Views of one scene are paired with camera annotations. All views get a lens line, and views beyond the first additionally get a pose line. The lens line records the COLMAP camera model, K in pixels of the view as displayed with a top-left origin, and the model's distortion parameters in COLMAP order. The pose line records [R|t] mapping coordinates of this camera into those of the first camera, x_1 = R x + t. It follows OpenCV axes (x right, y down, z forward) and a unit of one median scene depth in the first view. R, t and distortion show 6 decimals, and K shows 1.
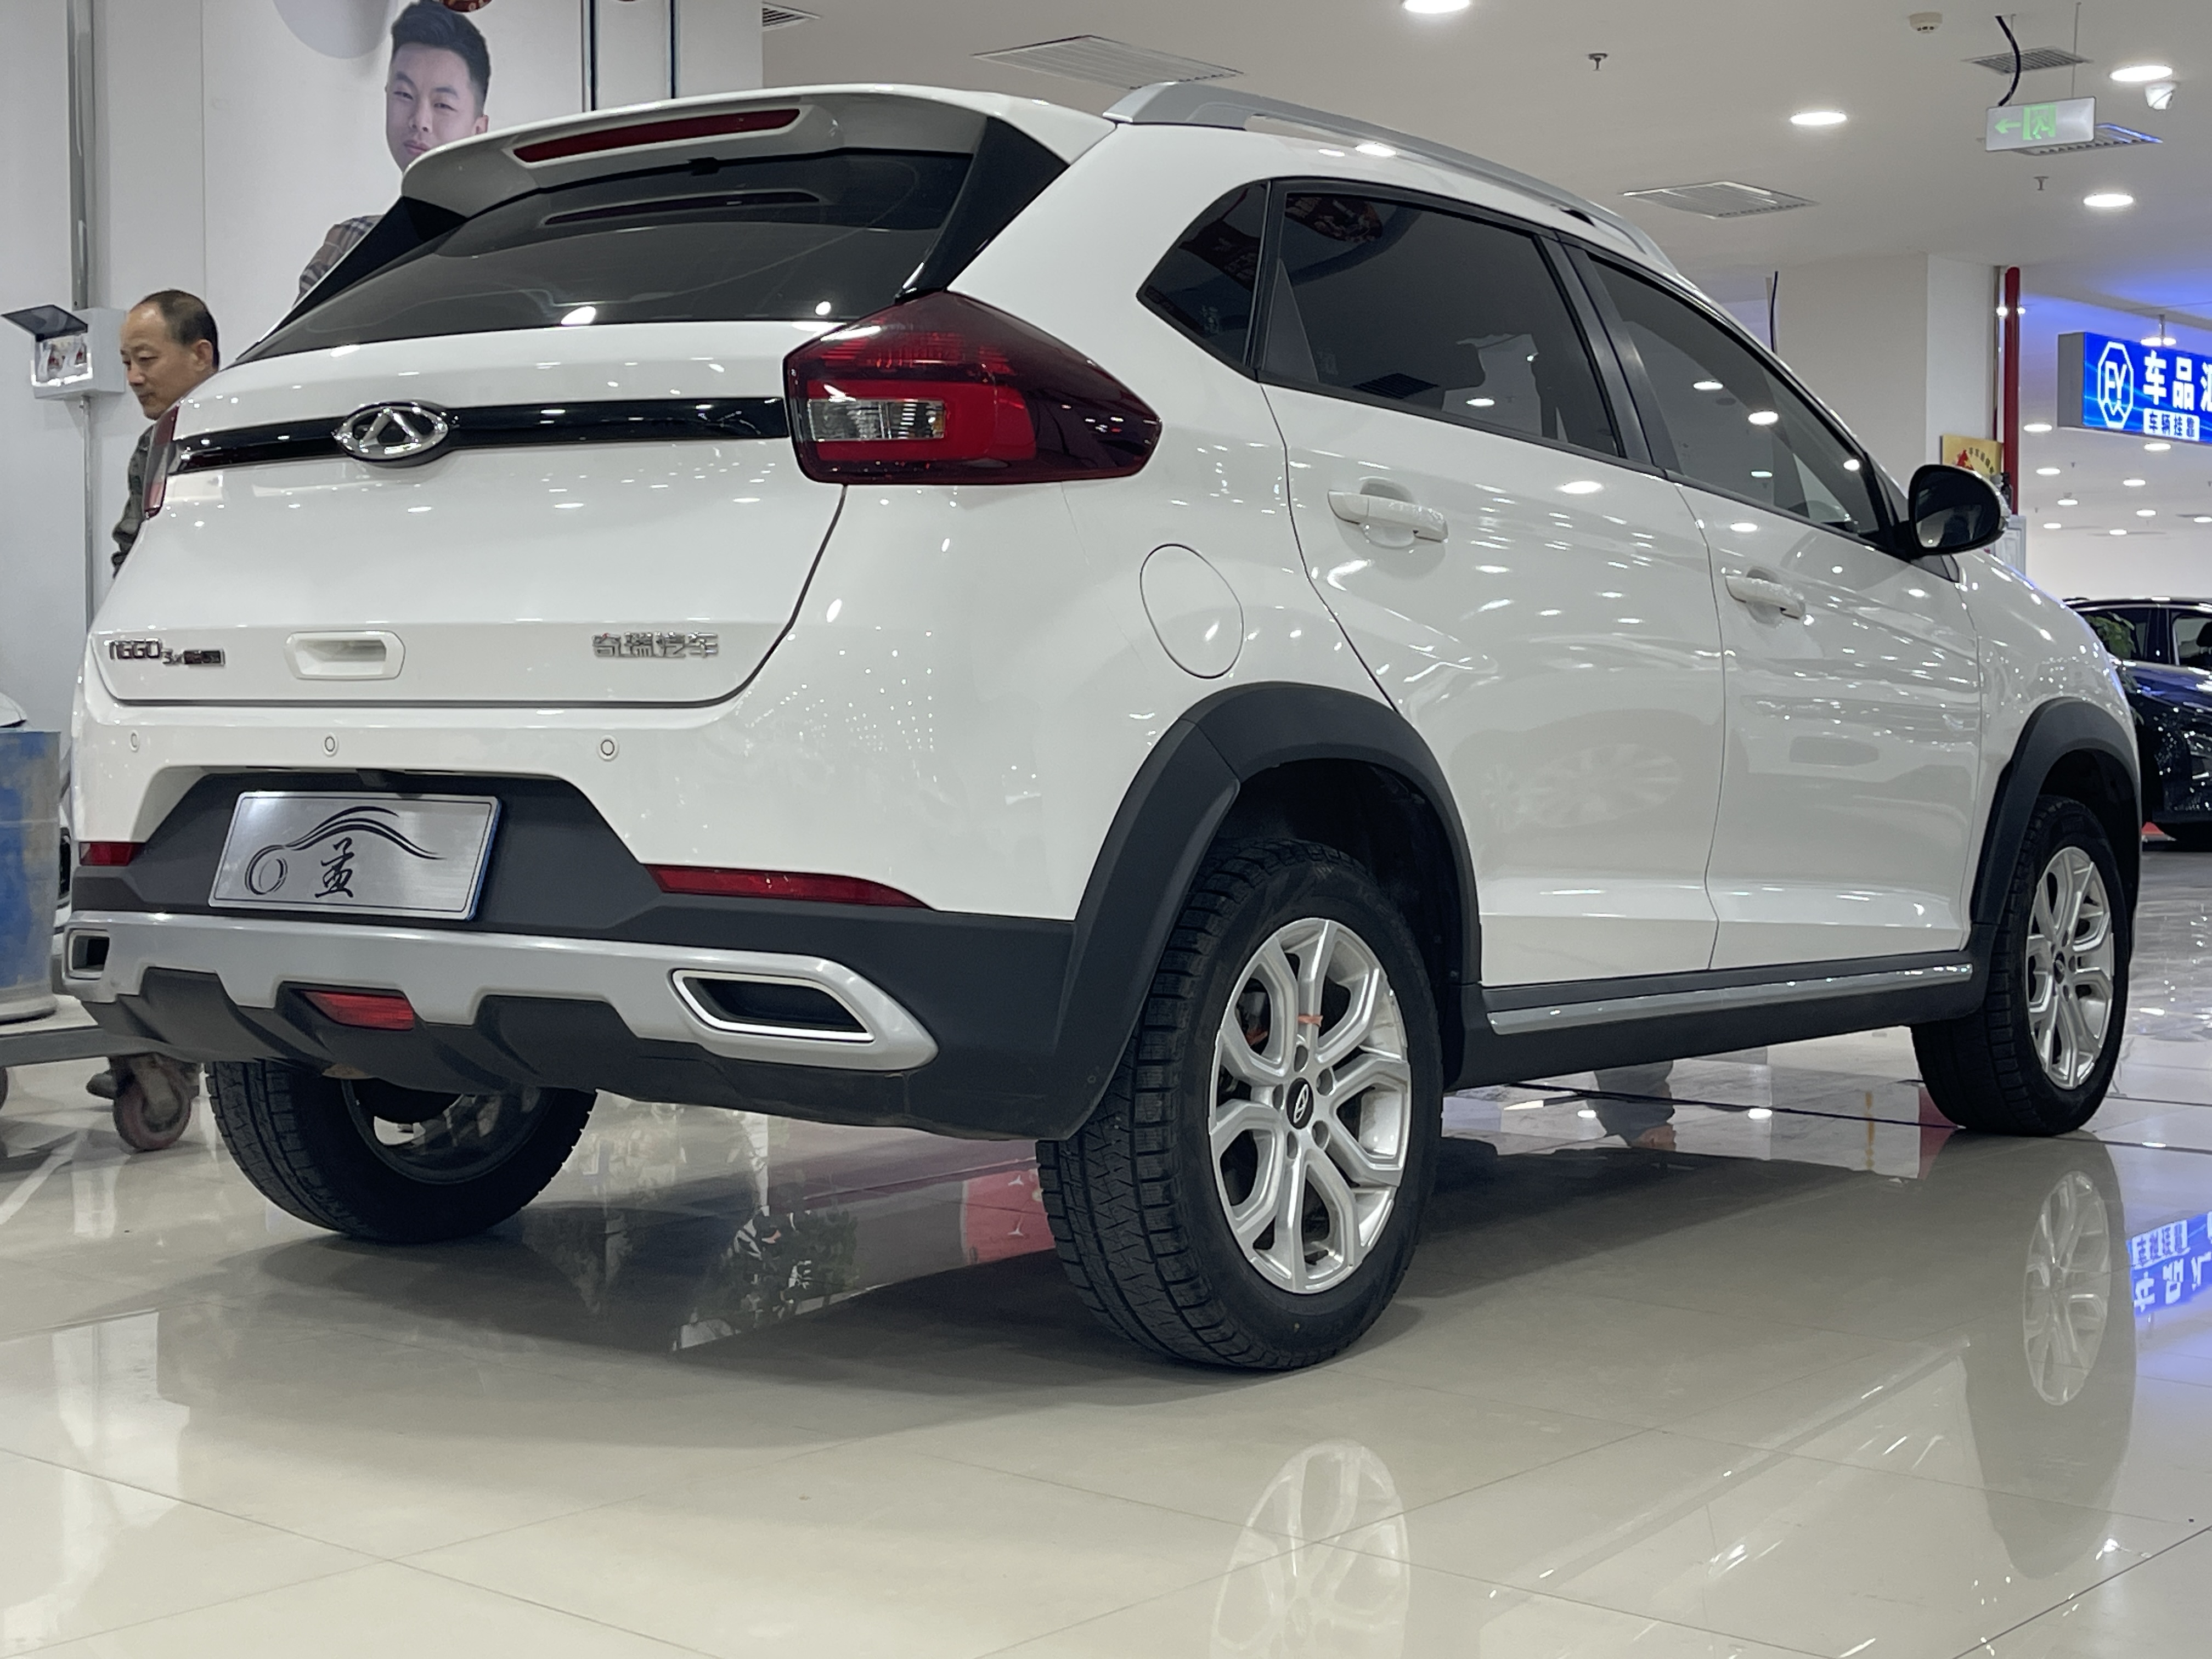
lens RADIAL K [[3227.4, 0, 1098.8], [0, 3227.4, 837.0], [0, 0, 1]] dist [0.066084, 0.000000]
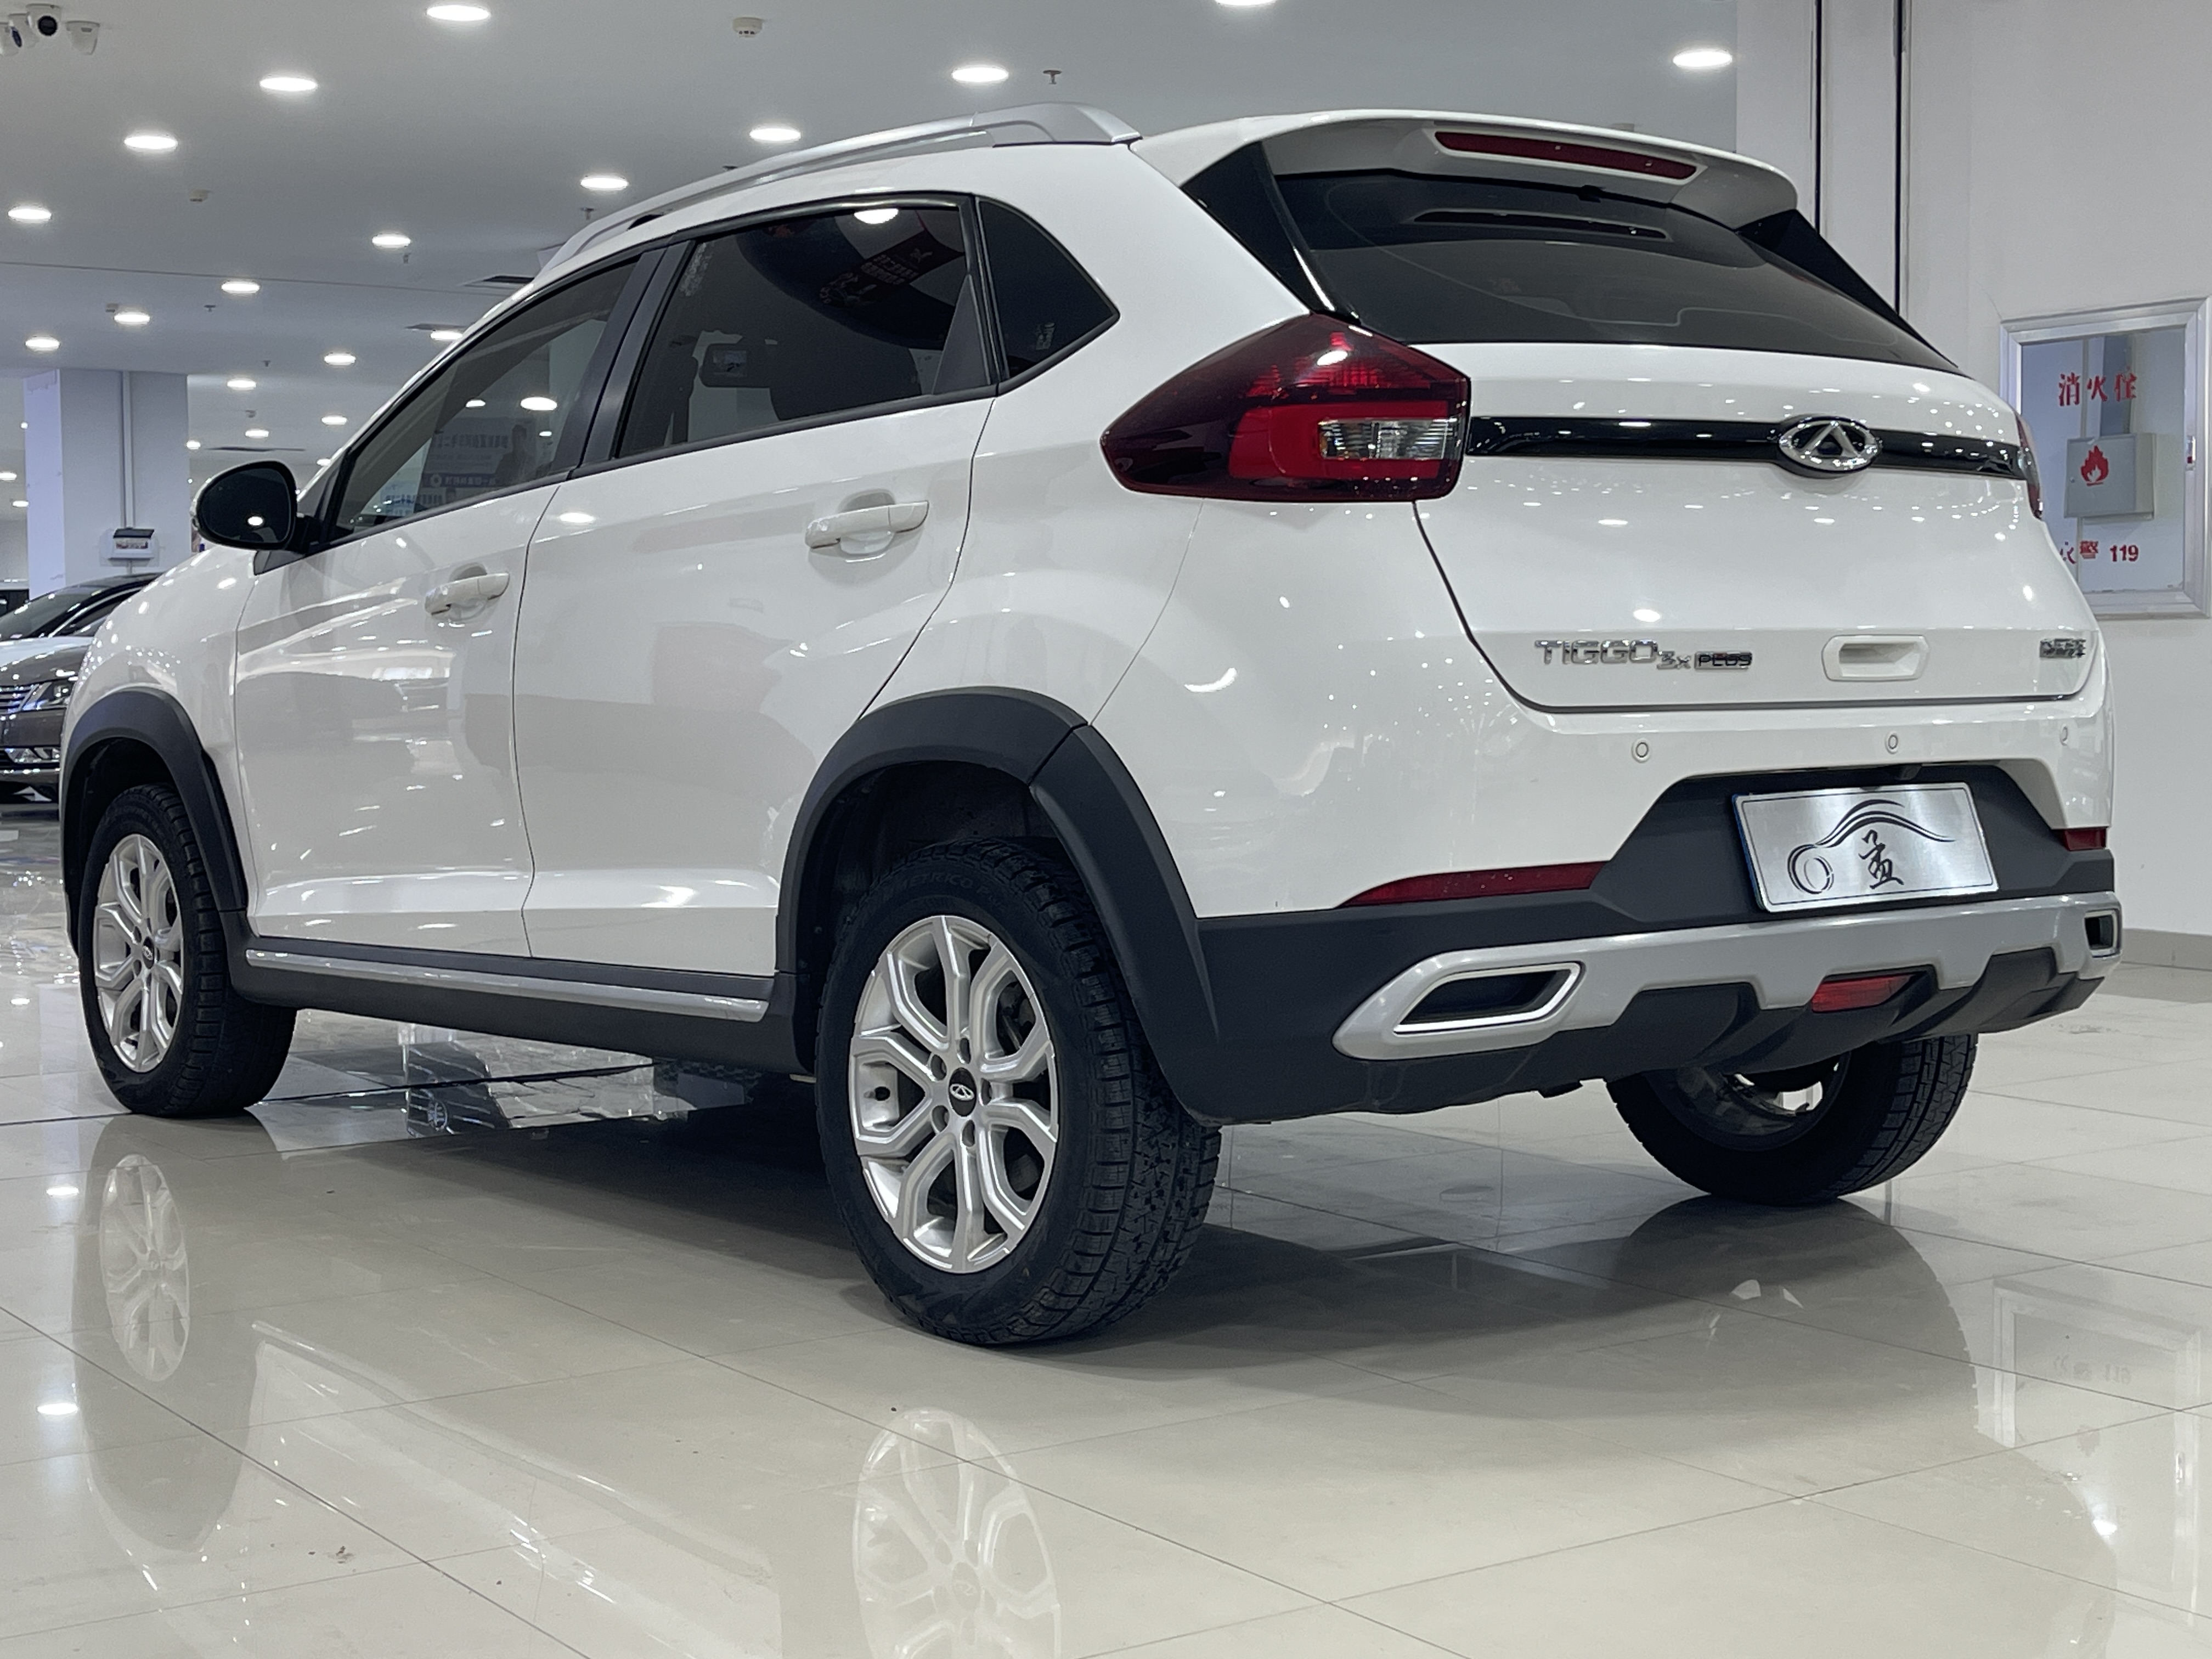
lens RADIAL K [[3227.4, 0, 1119.0], [0, 3227.4, 834.4], [0, 0, 1]] dist [0.066084, 0.000000]
pose [[0.248237, -0.059904, 0.966845, -1.310980], [0.046277, 0.997680, 0.049933, -0.062395], [-0.967593, 0.032348, 0.250433, 0.971536]]
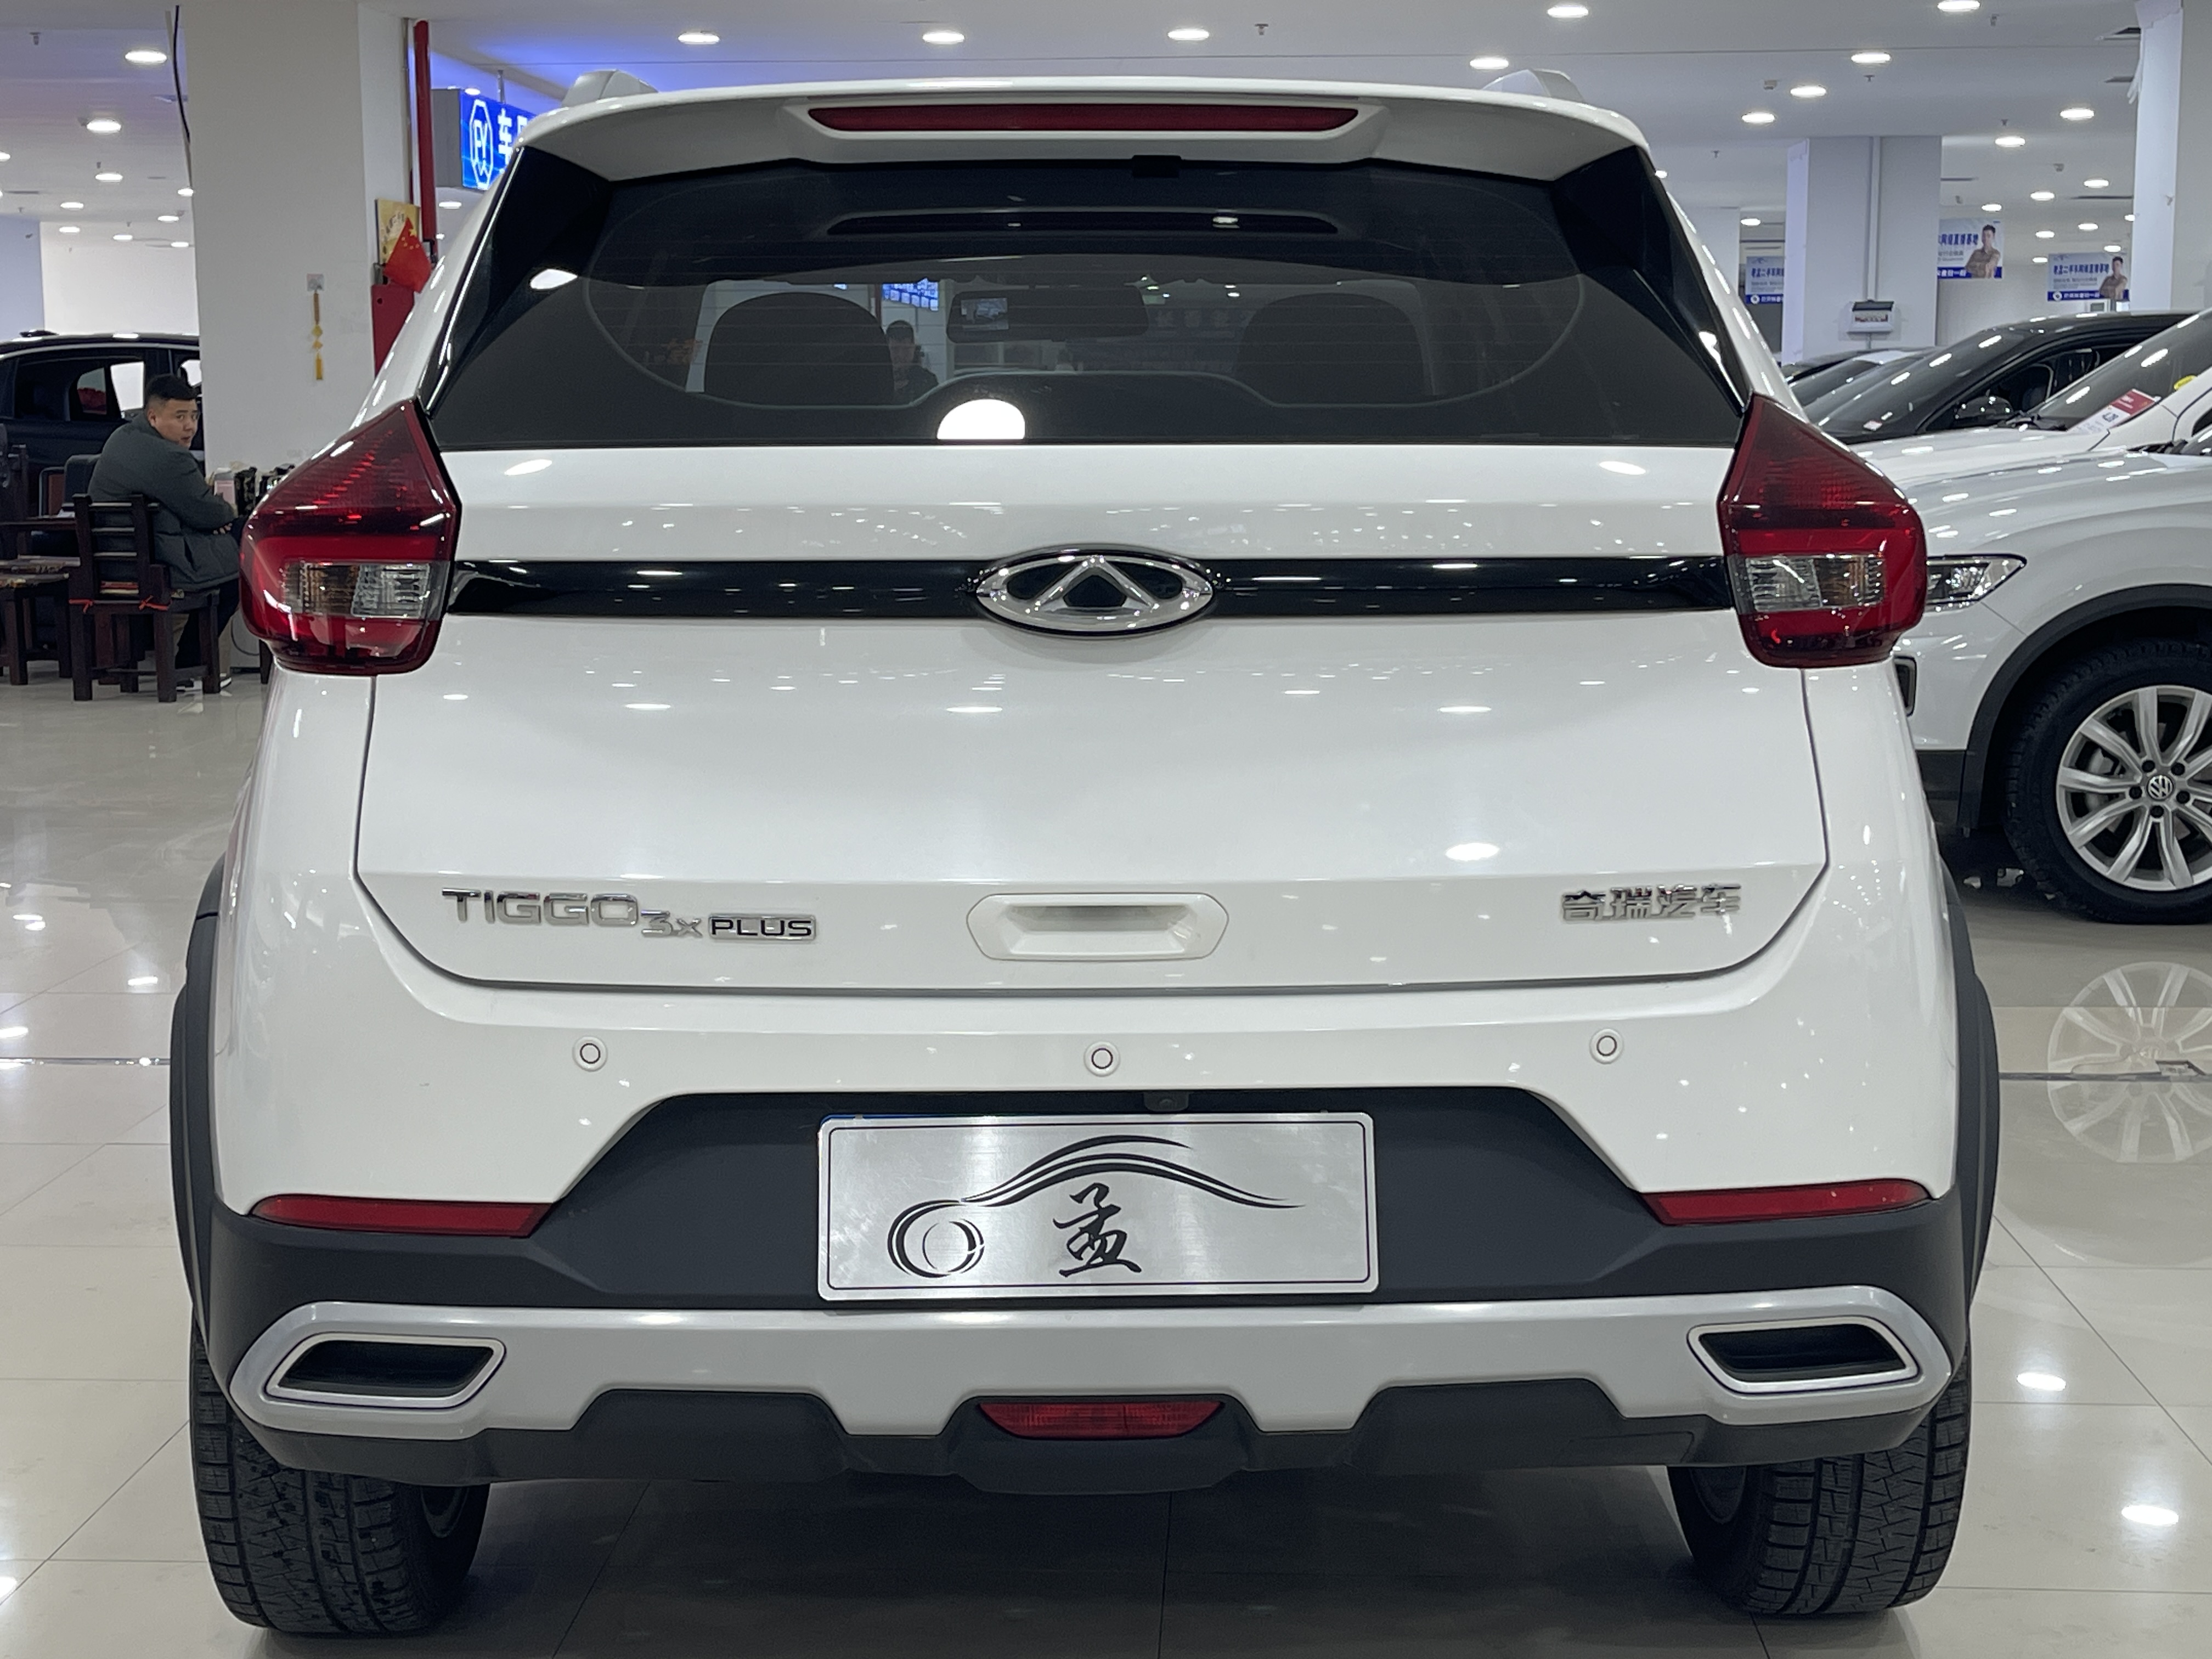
lens RADIAL K [[3227.4, 0, 1084.8], [0, 3227.4, 804.9], [0, 0, 1]] dist [0.066084, 0.000000]
pose [[0.787069, -0.085559, 0.610902, -0.648480], [0.028519, 0.994323, 0.102515, -0.151149], [-0.616205, -0.063264, 0.785041, 0.463158]]
